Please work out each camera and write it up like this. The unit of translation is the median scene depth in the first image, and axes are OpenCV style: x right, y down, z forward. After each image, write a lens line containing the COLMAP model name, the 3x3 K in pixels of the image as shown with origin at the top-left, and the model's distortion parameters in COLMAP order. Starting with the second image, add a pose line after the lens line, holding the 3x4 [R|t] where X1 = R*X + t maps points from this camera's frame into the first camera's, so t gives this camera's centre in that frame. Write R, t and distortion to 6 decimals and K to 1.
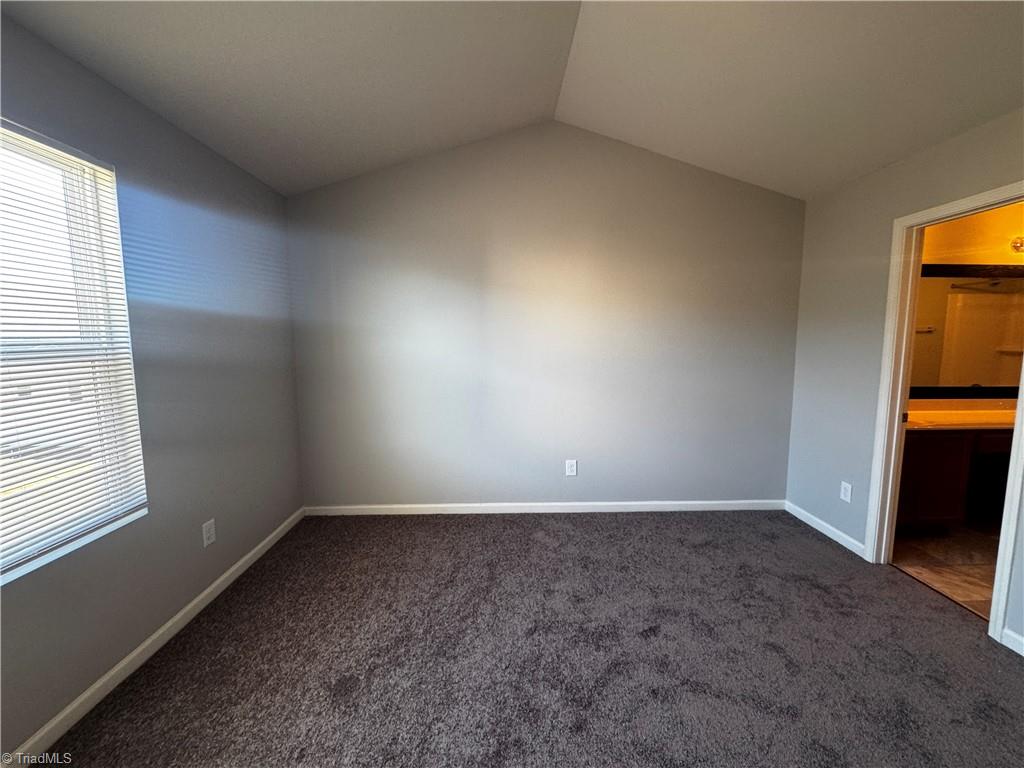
lens RADIAL K [[408.3, 0, 512.0], [0, 408.3, 384.0], [0, 0, 1]] dist [-0.001547, -0.000415]
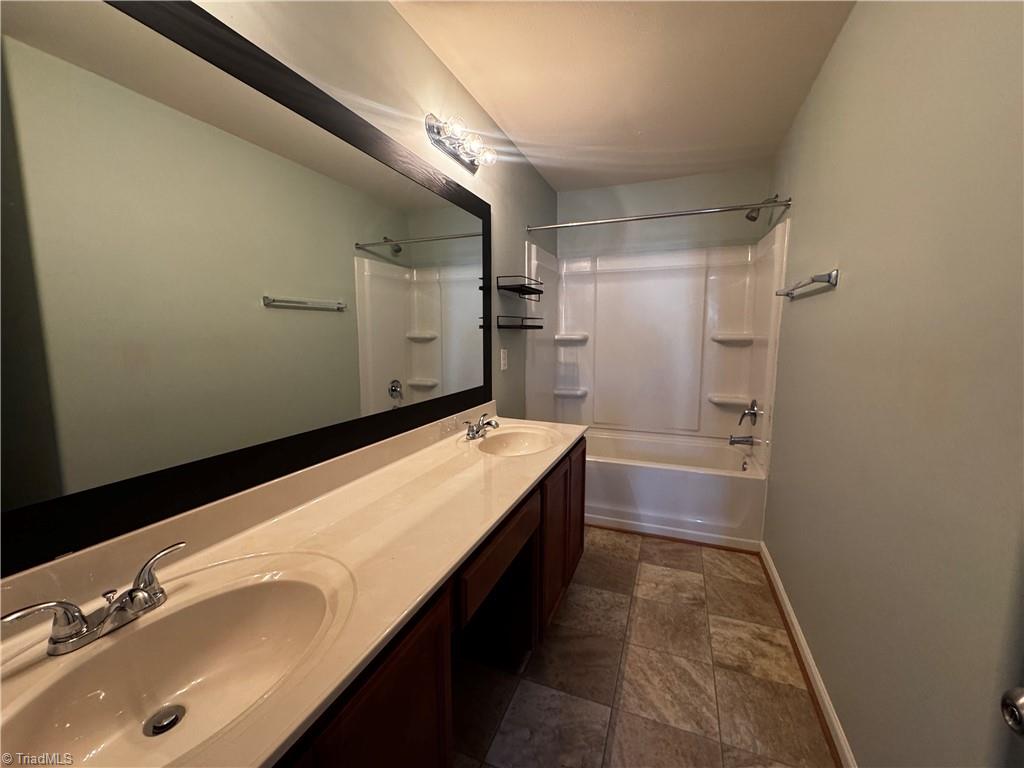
lens RADIAL K [[408.3, 0, 512.0], [0, 408.3, 384.0], [0, 0, 1]] dist [-0.001547, -0.000415]
pose [[0.393710, -0.115823, 0.911909, 0.517452], [0.099425, 0.991576, 0.083015, -0.035972], [-0.913842, 0.057982, 0.401910, 0.486970]]
